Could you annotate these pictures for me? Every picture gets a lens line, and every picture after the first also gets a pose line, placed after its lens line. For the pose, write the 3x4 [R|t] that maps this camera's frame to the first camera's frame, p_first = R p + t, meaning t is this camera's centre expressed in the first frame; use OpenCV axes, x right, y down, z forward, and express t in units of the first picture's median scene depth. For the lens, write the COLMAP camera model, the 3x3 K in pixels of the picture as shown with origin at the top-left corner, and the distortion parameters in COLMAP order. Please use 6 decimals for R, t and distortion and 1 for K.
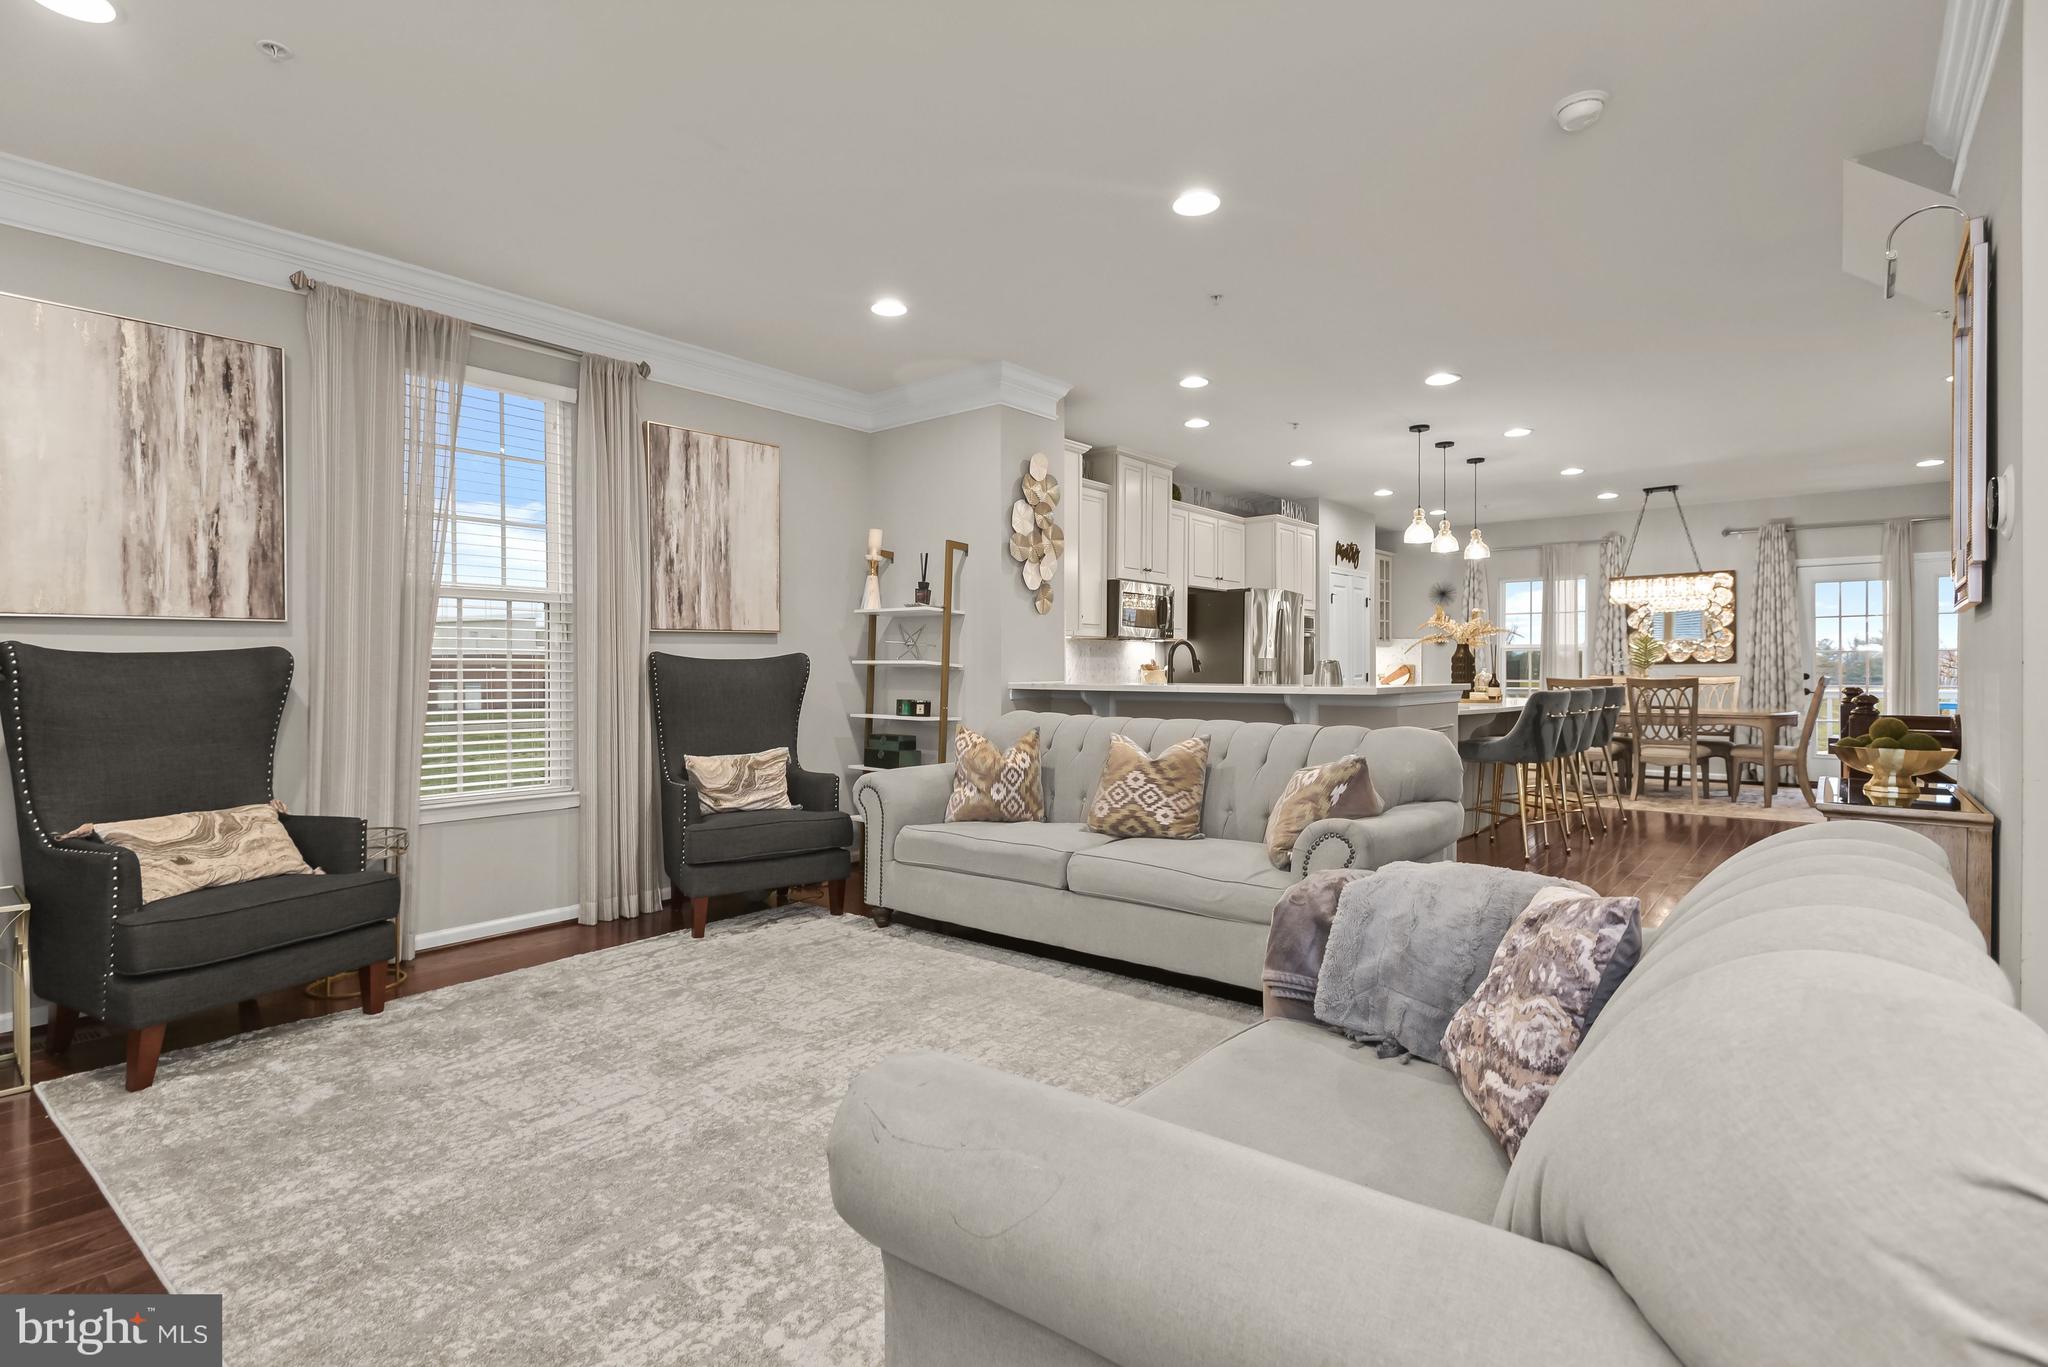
lens RADIAL K [[983.8, 0, 1018.7], [0, 983.8, 675.0], [0, 0, 1]] dist [0.014238, -0.001096]
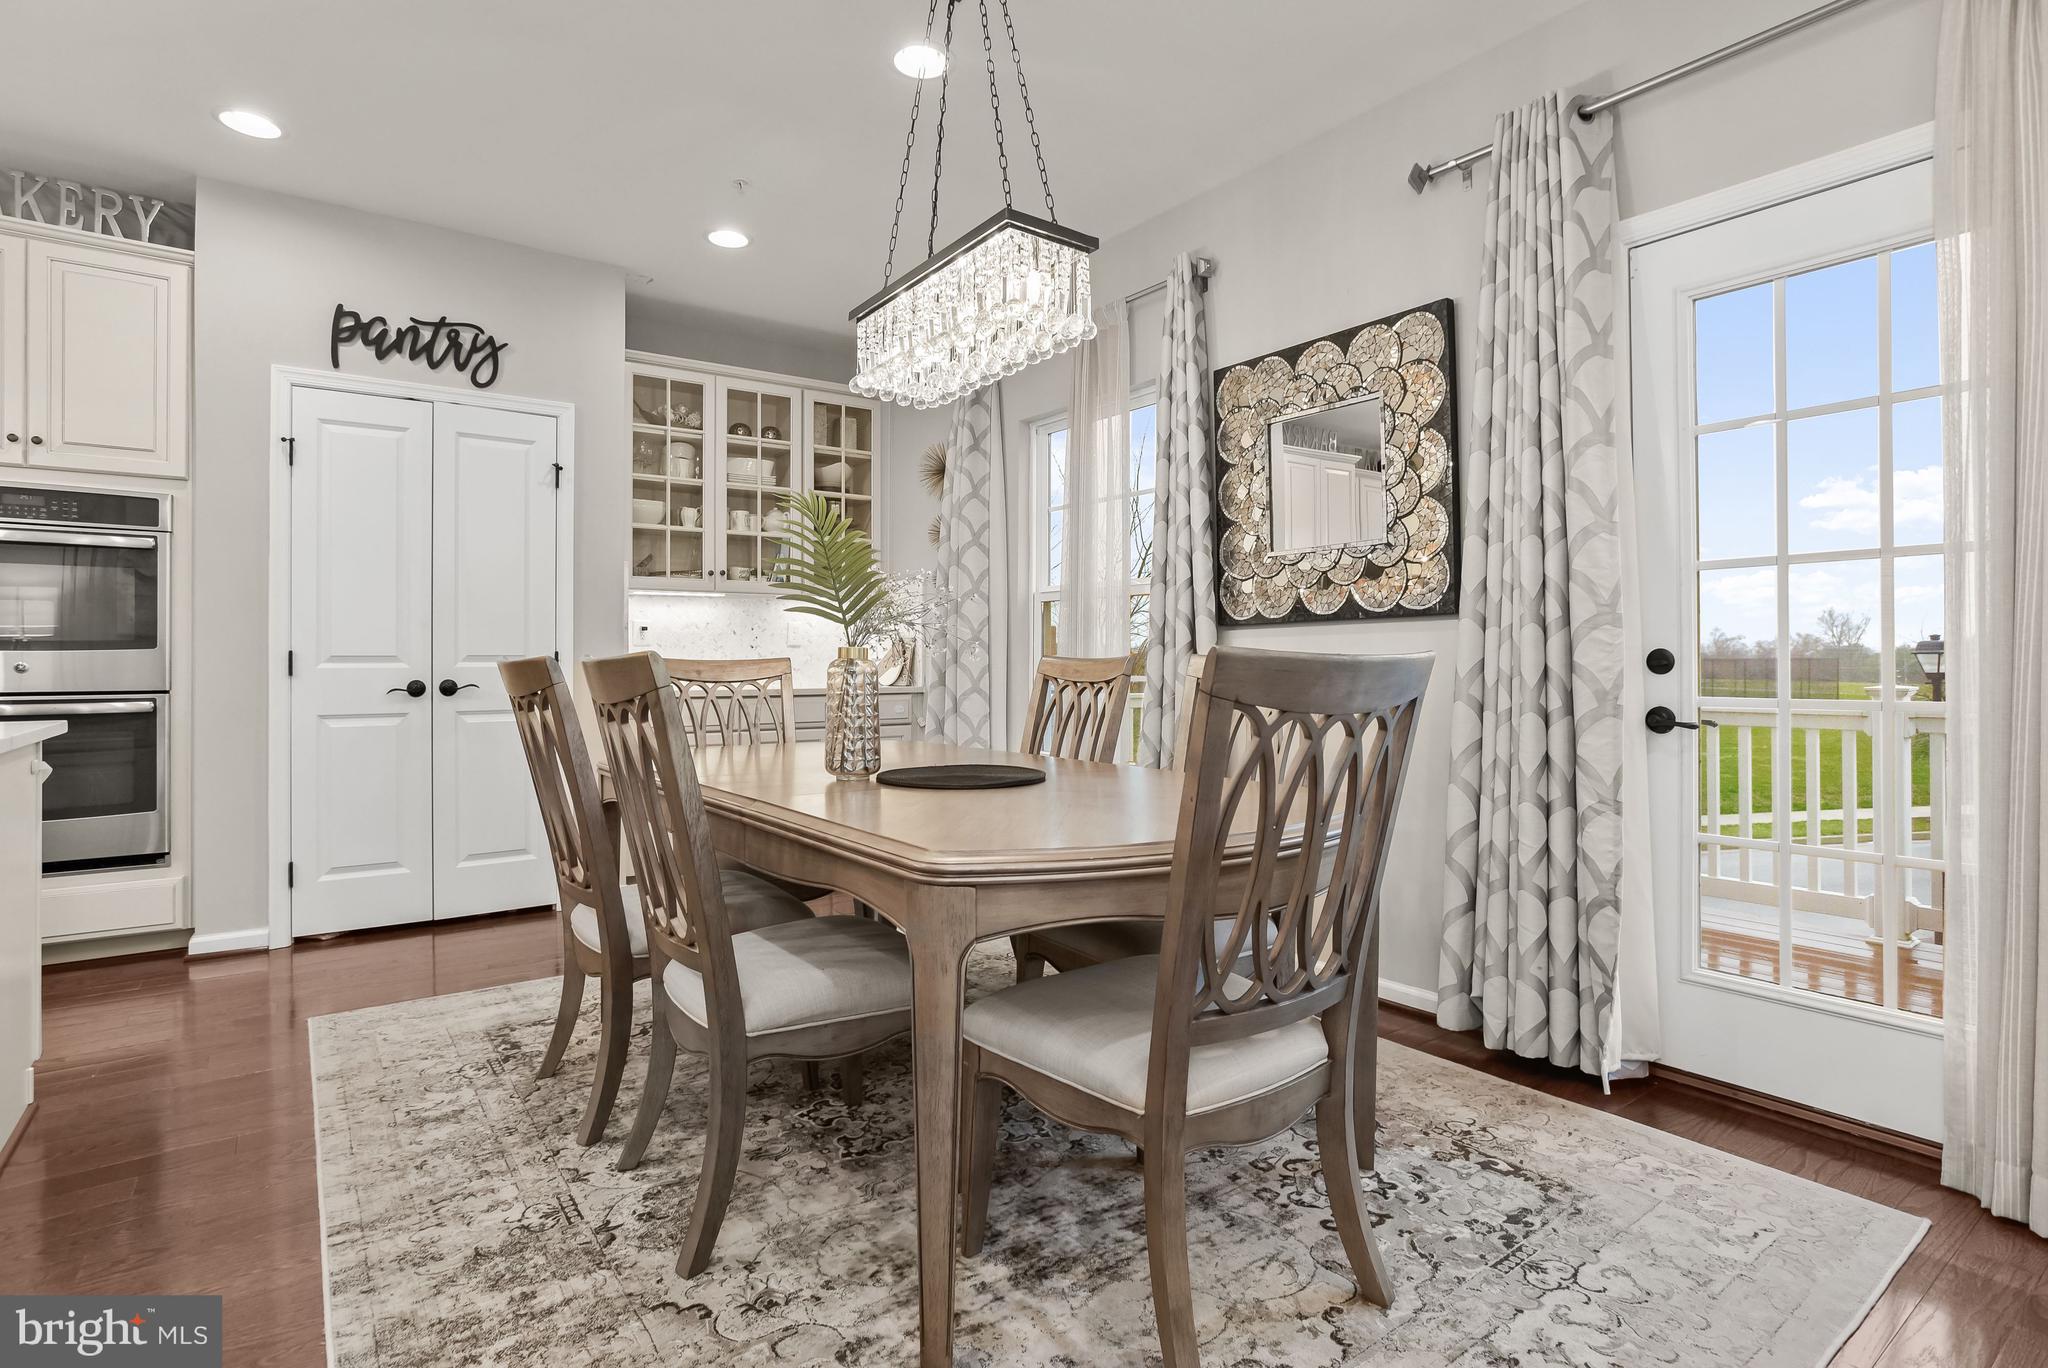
lens RADIAL K [[1018.0, 0, 1023.9], [0, 1018.0, 656.5], [0, 0, 1]] dist [-0.042816, 0.018602]
pose [[0.969711, 0.002660, -0.244241, 0.908574], [-0.005997, 0.999899, -0.012918, 0.005985], [0.244182, 0.013992, 0.969628, 0.922320]]
